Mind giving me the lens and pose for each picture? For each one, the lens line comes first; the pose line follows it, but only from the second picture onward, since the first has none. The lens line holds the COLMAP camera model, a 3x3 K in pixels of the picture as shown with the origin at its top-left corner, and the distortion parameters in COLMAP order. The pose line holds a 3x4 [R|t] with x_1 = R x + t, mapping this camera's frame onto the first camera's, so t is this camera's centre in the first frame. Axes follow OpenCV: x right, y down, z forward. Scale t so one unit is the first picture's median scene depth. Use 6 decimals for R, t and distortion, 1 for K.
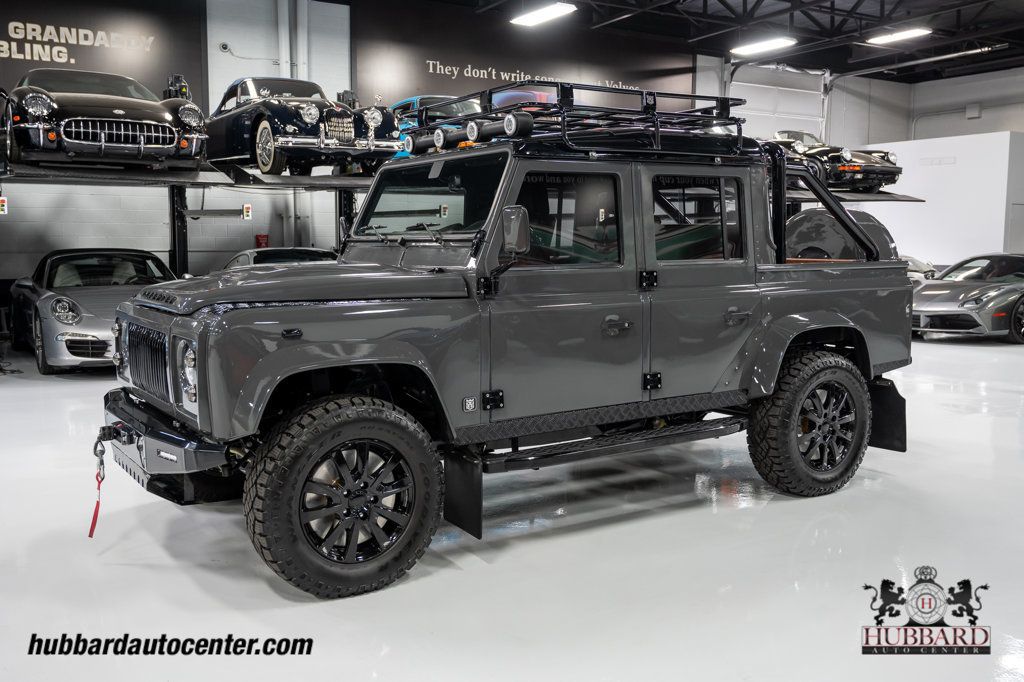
lens RADIAL K [[996.2, 0, 511.9], [0, 996.2, 335.6], [0, 0, 1]] dist [0.020885, 0.000000]
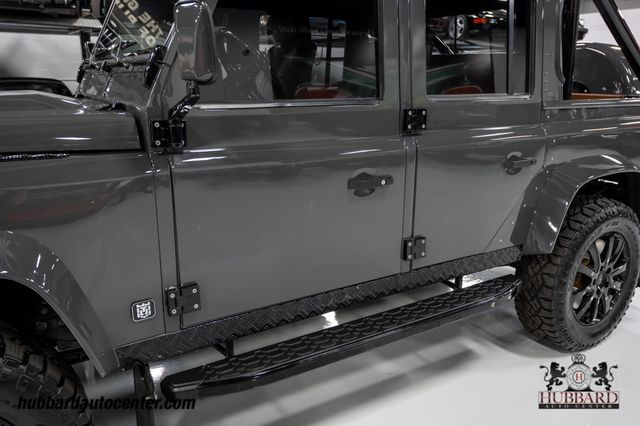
lens RADIAL K [[518.5, 0, 332.1], [0, 518.5, 214.4], [0, 0, 1]] dist [-0.015194, 0.018931]
pose [[0.999755, 0.016018, -0.015268, 0.071005], [-0.013326, 0.986614, 0.162525, -0.042814], [0.017667, -0.162282, 0.986586, 0.522502]]
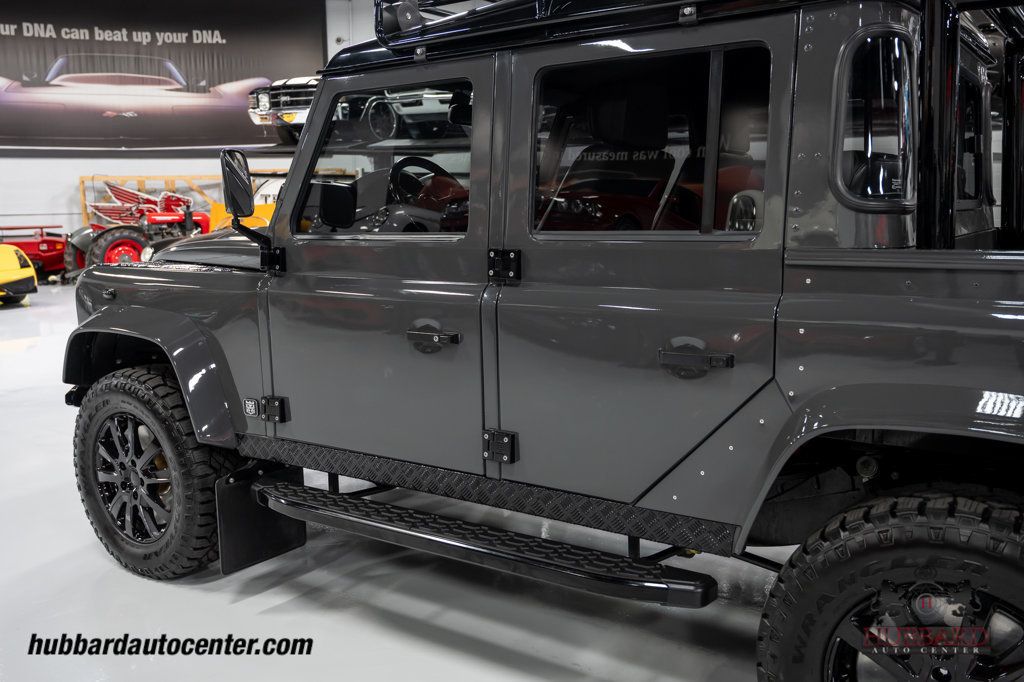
lens RADIAL K [[913.4, 0, 517.1], [0, 913.4, 342.1], [0, 0, 1]] dist [-0.006851, 0.012071]
pose [[0.375339, 0.143961, -0.915640, 0.535119], [-0.080534, 0.989194, 0.122513, -0.067210], [0.923382, 0.027756, 0.382877, 0.717812]]
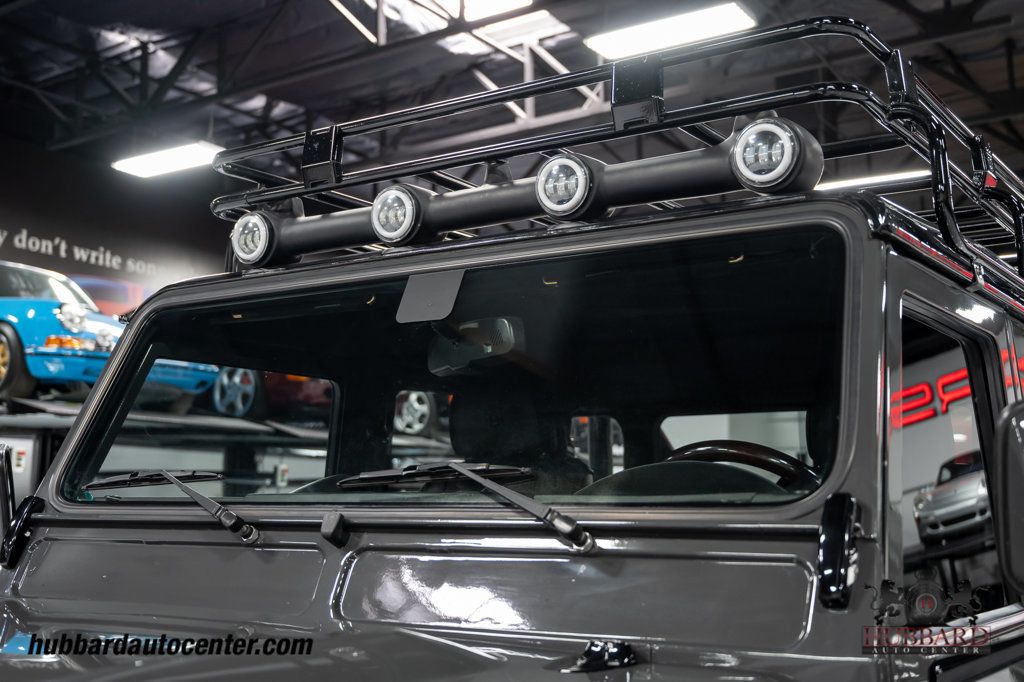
lens RADIAL K [[1237.8, 0, 511.8], [0, 1237.8, 340.8], [0, 0, 1]] dist [0.013763, 0.000000]
pose [[0.916534, 0.069122, 0.393938, -0.187020], [0.024505, 0.973397, -0.227810, -0.059877], [-0.399205, 0.218449, 0.890458, 0.599648]]
